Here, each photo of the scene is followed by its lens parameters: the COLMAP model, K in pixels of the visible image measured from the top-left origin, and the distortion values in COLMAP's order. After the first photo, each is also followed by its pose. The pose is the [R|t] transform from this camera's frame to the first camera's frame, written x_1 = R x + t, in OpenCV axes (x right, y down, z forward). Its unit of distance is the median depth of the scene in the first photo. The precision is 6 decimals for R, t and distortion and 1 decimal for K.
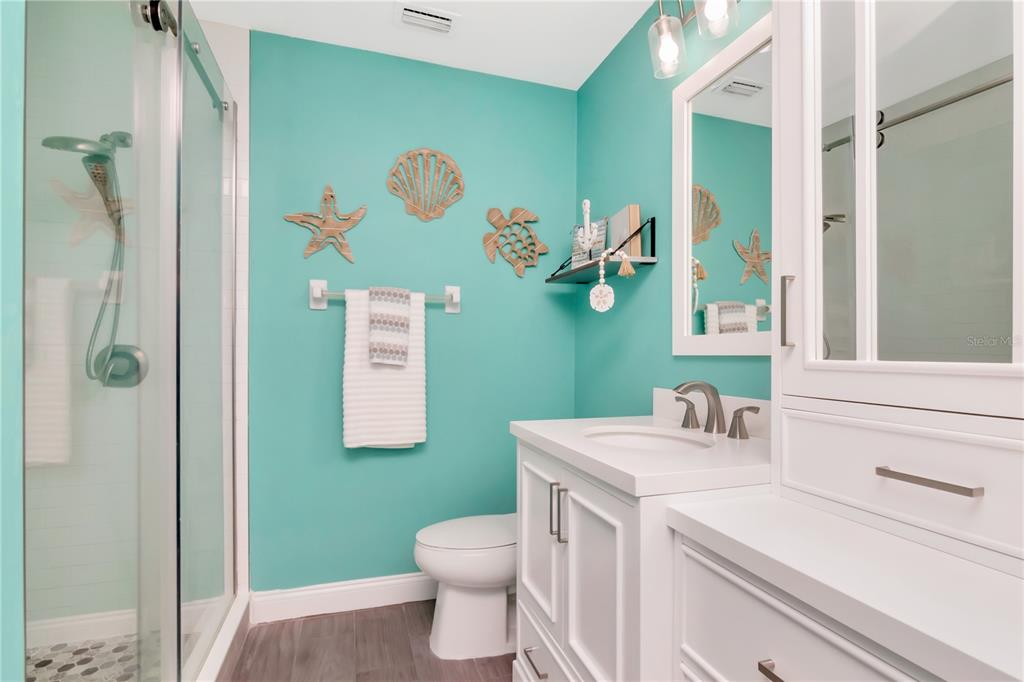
lens RADIAL K [[503.6, 0, 512.0], [0, 503.6, 341.0], [0, 0, 1]] dist [-0.001065, -0.000337]
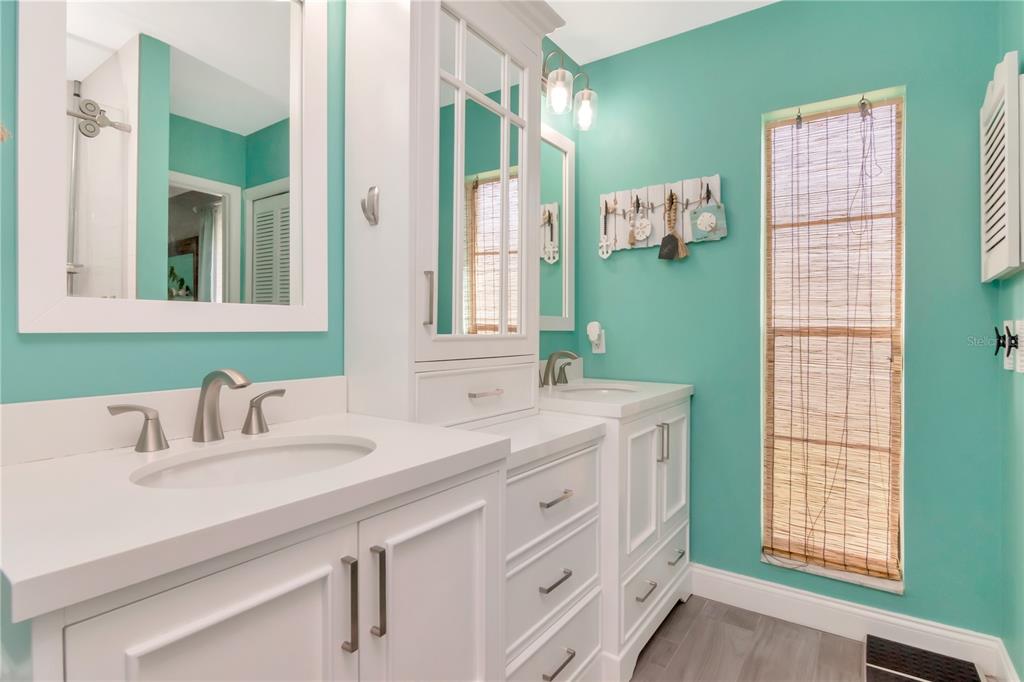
lens RADIAL K [[503.6, 0, 512.0], [0, 503.6, 341.0], [0, 0, 1]] dist [-0.001065, -0.000337]
pose [[-0.613134, 0.004024, 0.789969, -0.454007], [-0.007714, 0.999909, -0.011081, 0.051198], [-0.789942, -0.012888, -0.613047, 1.196560]]
